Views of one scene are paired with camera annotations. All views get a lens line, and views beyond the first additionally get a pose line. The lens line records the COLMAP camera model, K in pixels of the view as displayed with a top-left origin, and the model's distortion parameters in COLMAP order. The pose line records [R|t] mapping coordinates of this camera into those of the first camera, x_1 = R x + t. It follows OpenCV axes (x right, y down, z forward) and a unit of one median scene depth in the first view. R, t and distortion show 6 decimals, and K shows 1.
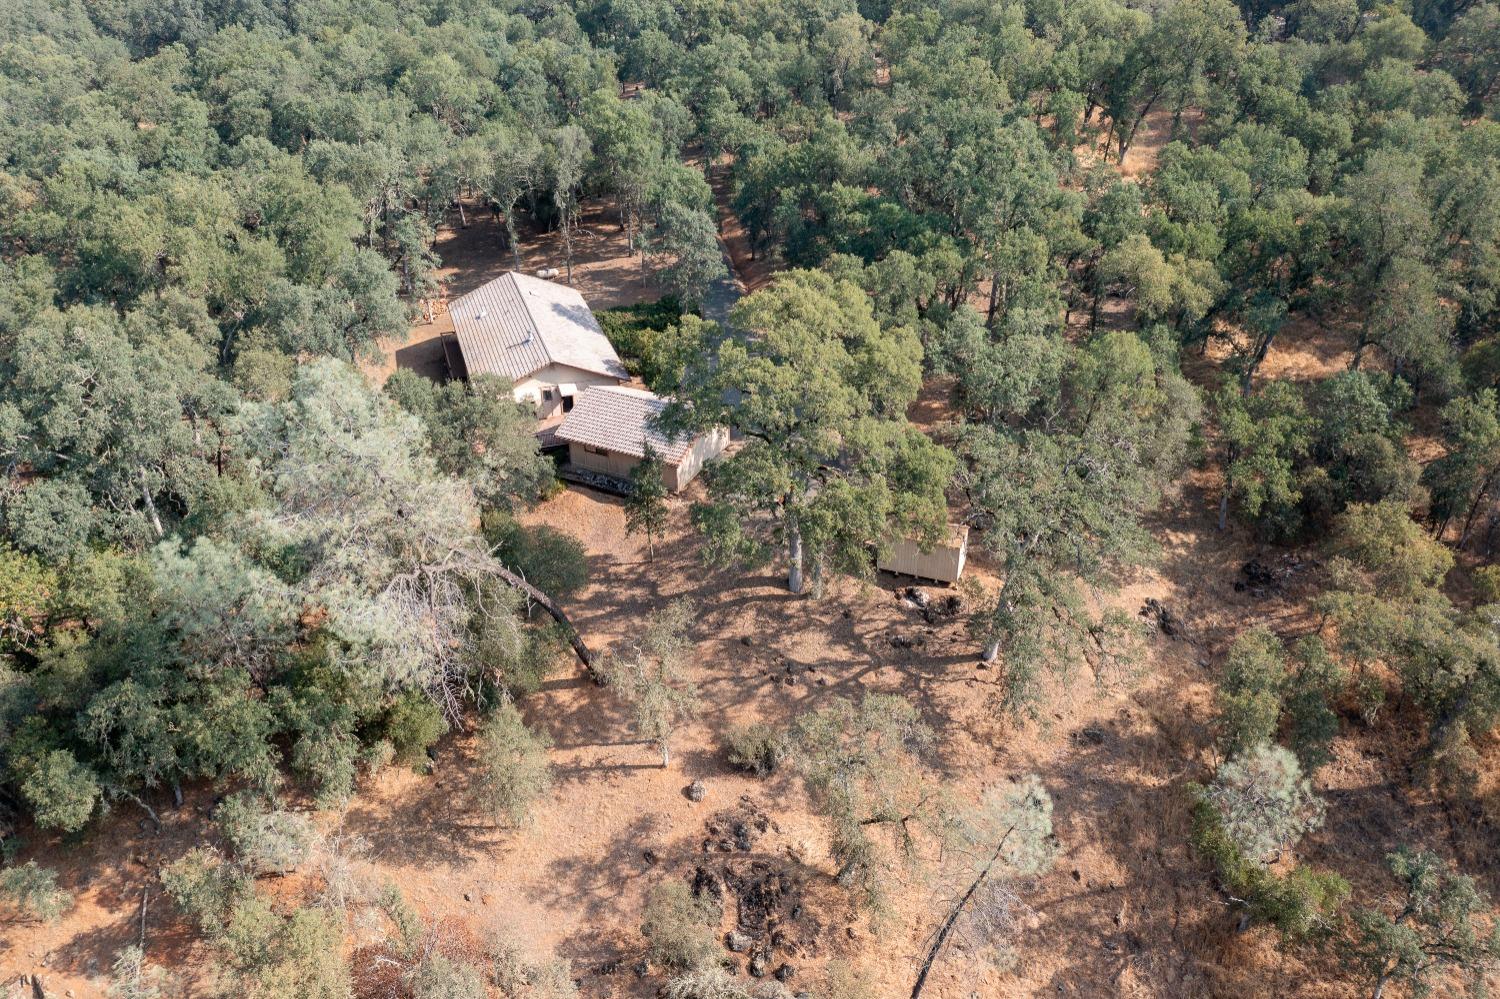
lens RADIAL K [[1186.6, 0, 750.5], [0, 1186.6, 502.4], [0, 0, 1]] dist [-0.009555, 0.008946]
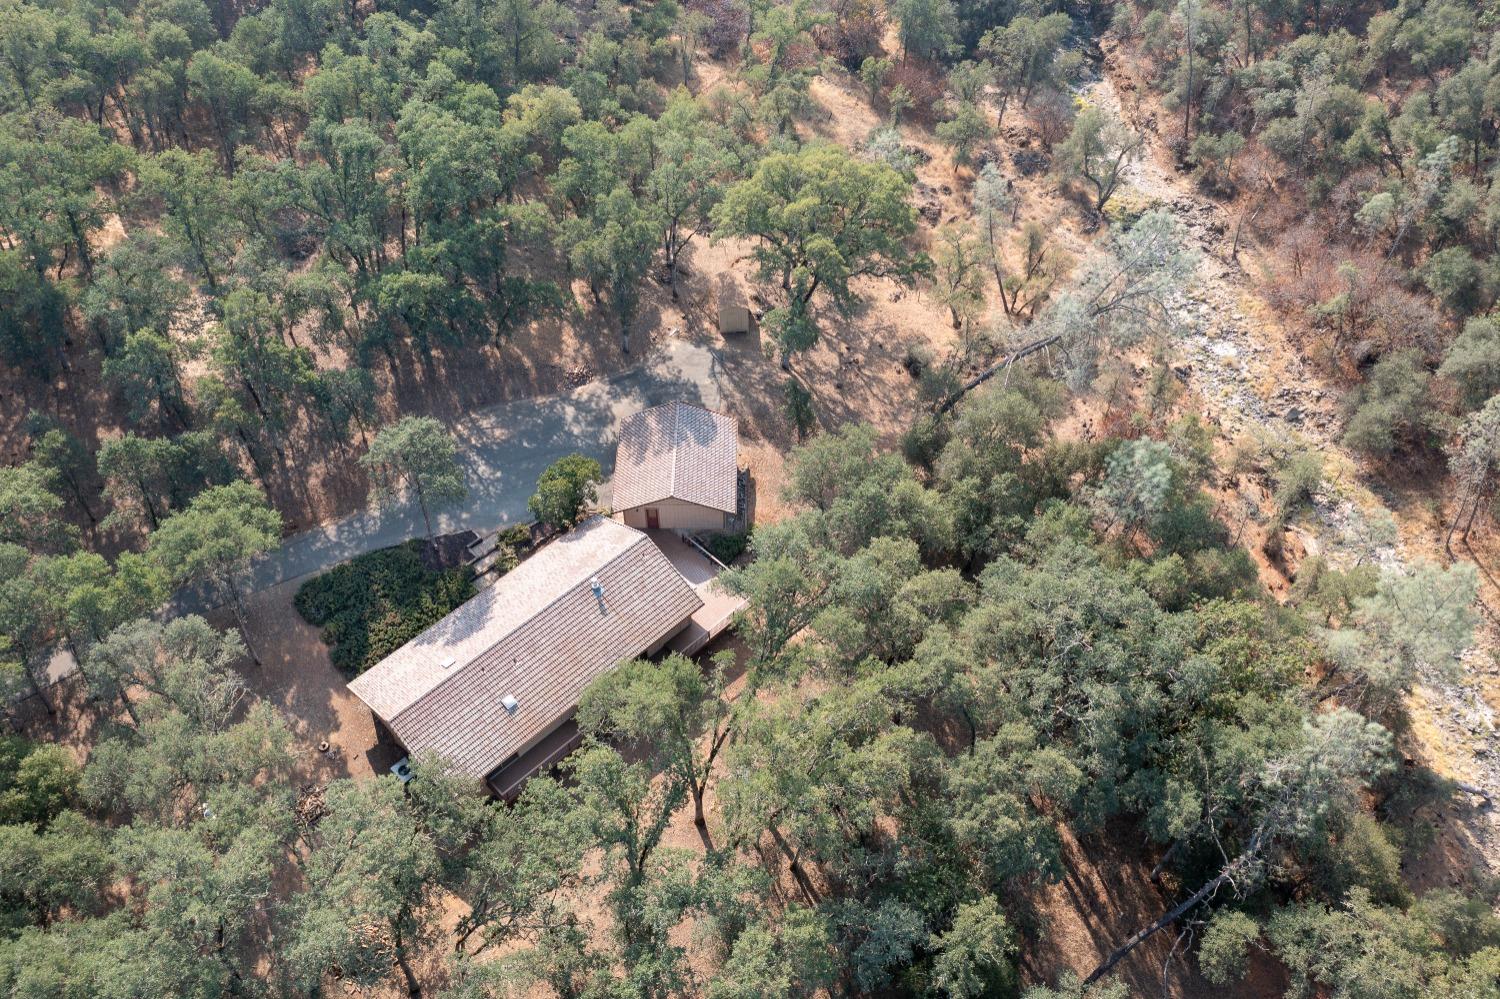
lens RADIAL K [[1186.6, 0, 748.3], [0, 1186.6, 498.5], [0, 0, 1]] dist [-0.009555, 0.008946]
pose [[-0.445501, -0.661235, 0.603570, -0.961751], [0.453629, 0.414500, 0.788929, -1.067710], [-0.771848, 0.625266, 0.115295, 1.032060]]
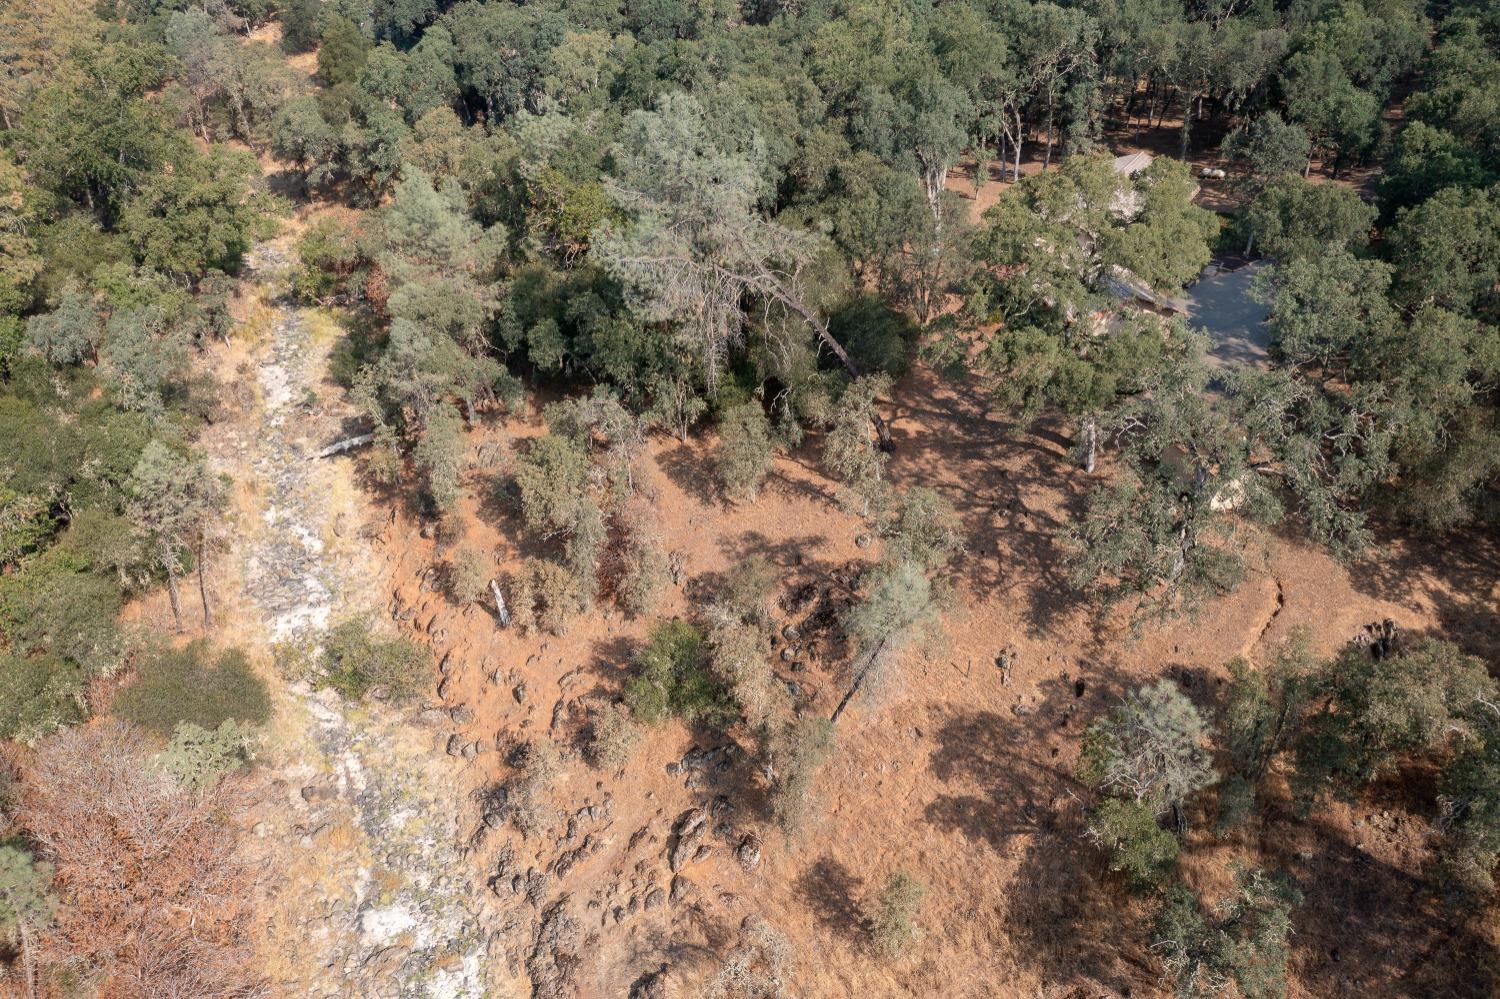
lens RADIAL K [[1186.6, 0, 742.2], [0, 1186.6, 495.8], [0, 0, 1]] dist [-0.009555, 0.008946]
pose [[0.643166, 0.418090, -0.641512, 0.579142], [-0.377619, 0.902004, 0.209267, -0.004978], [0.666139, 0.107654, 0.738017, 0.012668]]
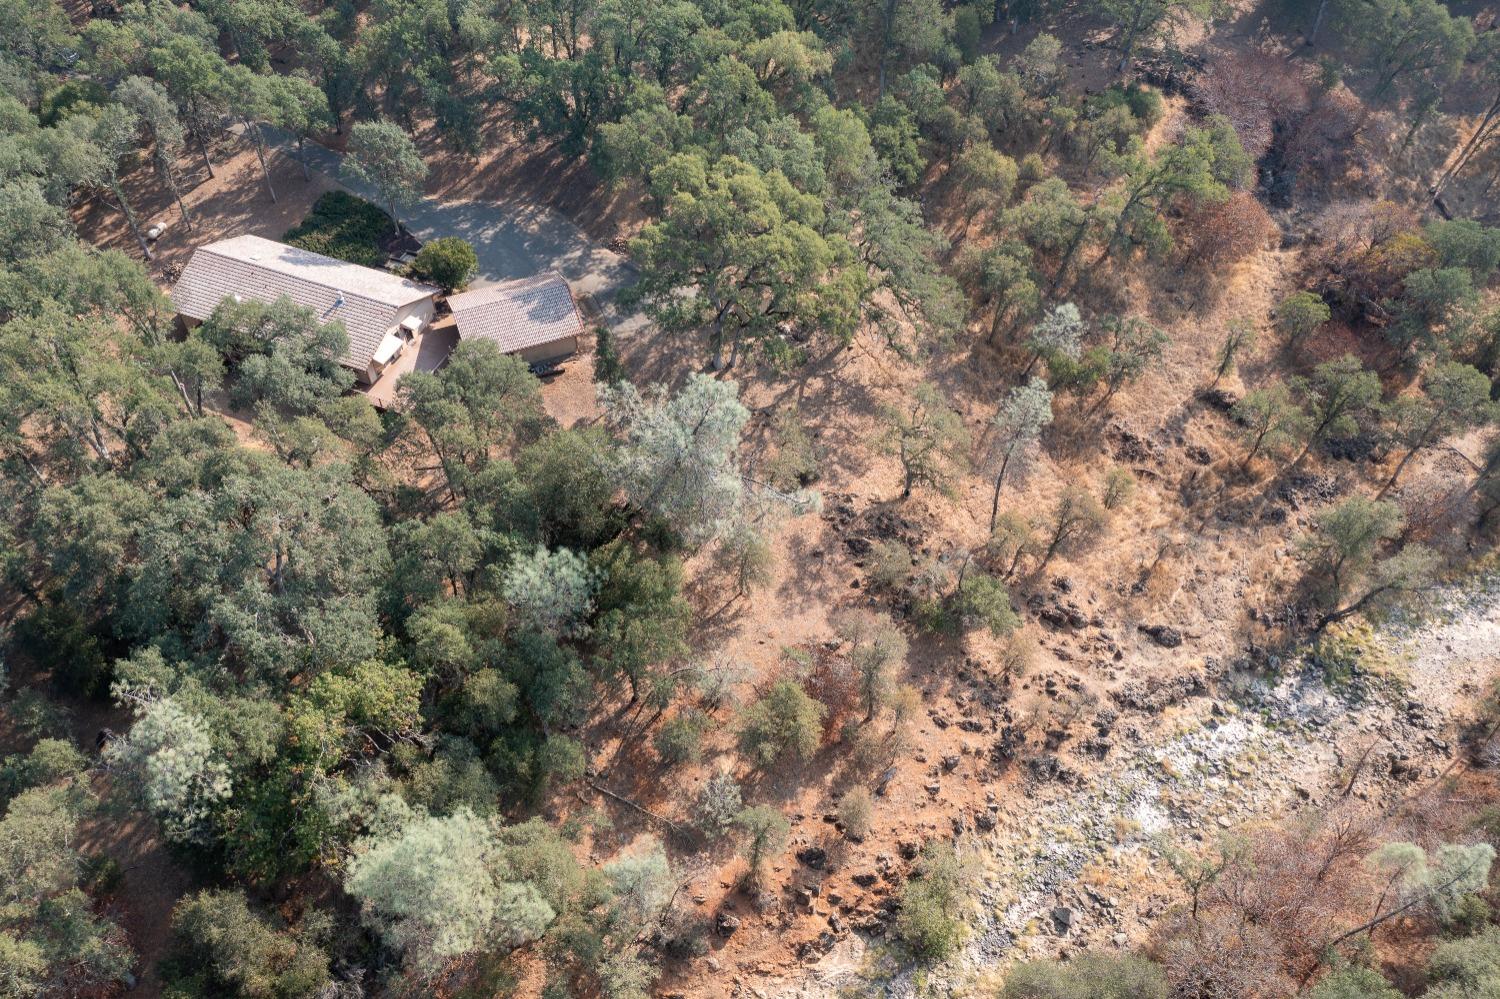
lens RADIAL K [[1186.6, 0, 746.3], [0, 1186.6, 495.7], [0, 0, 1]] dist [-0.009555, 0.008946]
pose [[0.659805, -0.558812, 0.502380, -0.789214], [0.375471, 0.824290, 0.423754, -0.415612], [-0.650906, -0.090965, 0.753689, -0.113922]]
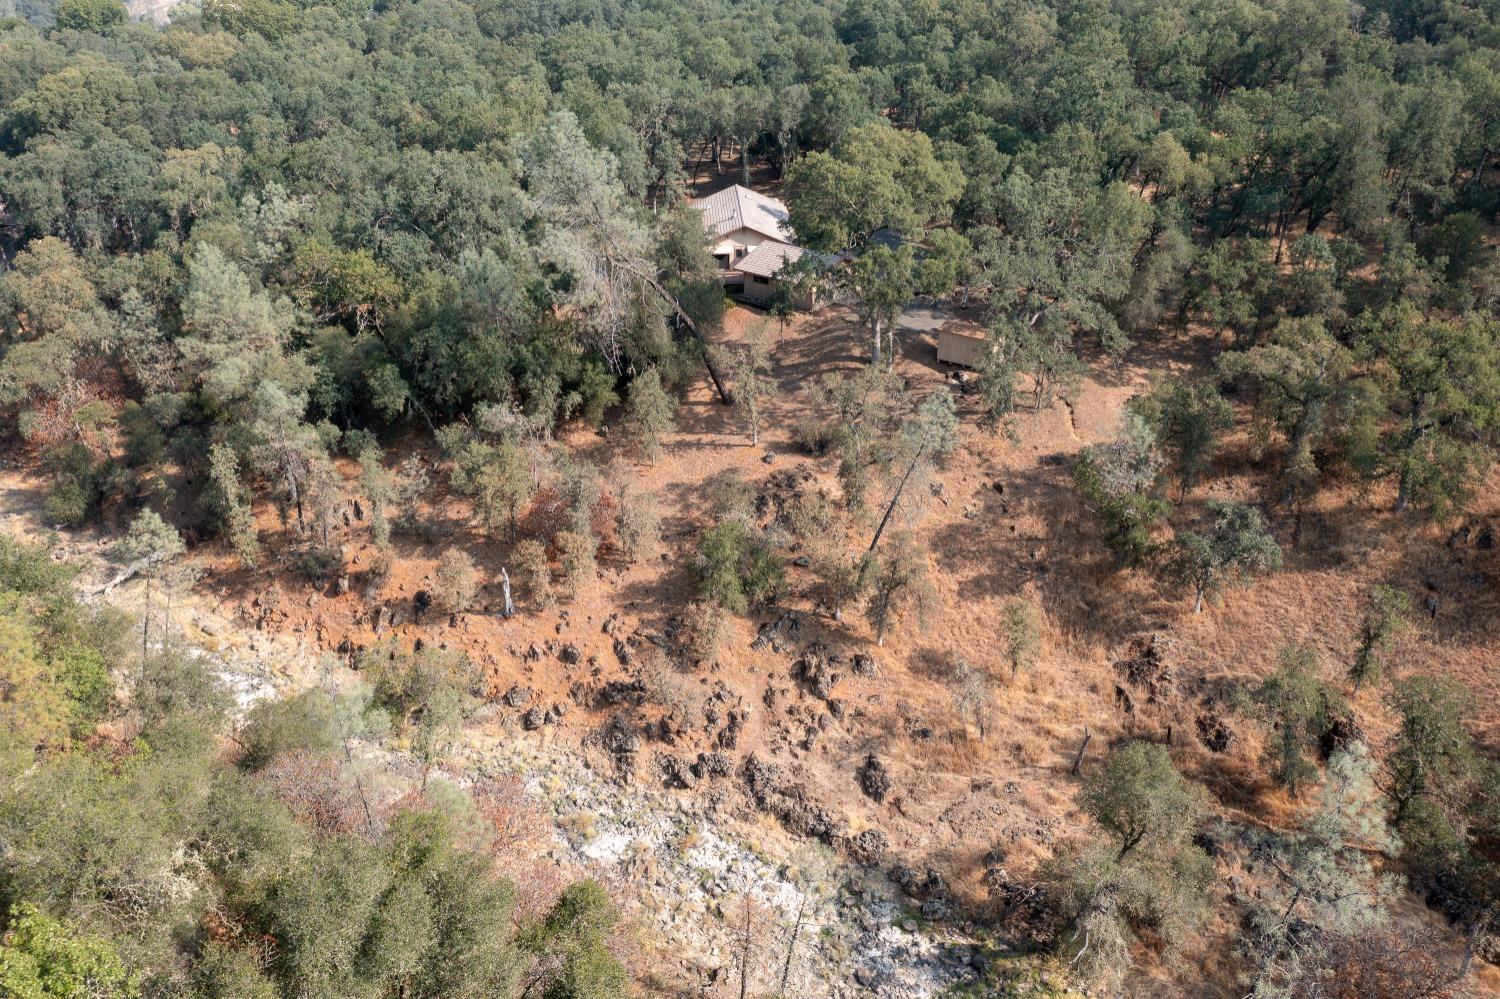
lens RADIAL K [[1186.6, 0, 743.9], [0, 1186.6, 497.4], [0, 0, 1]] dist [-0.009555, 0.008946]
pose [[0.963003, 0.120622, -0.240988, 0.259500], [-0.137427, 0.989032, -0.054123, 0.342151], [0.231816, 0.085239, 0.969018, -0.395445]]
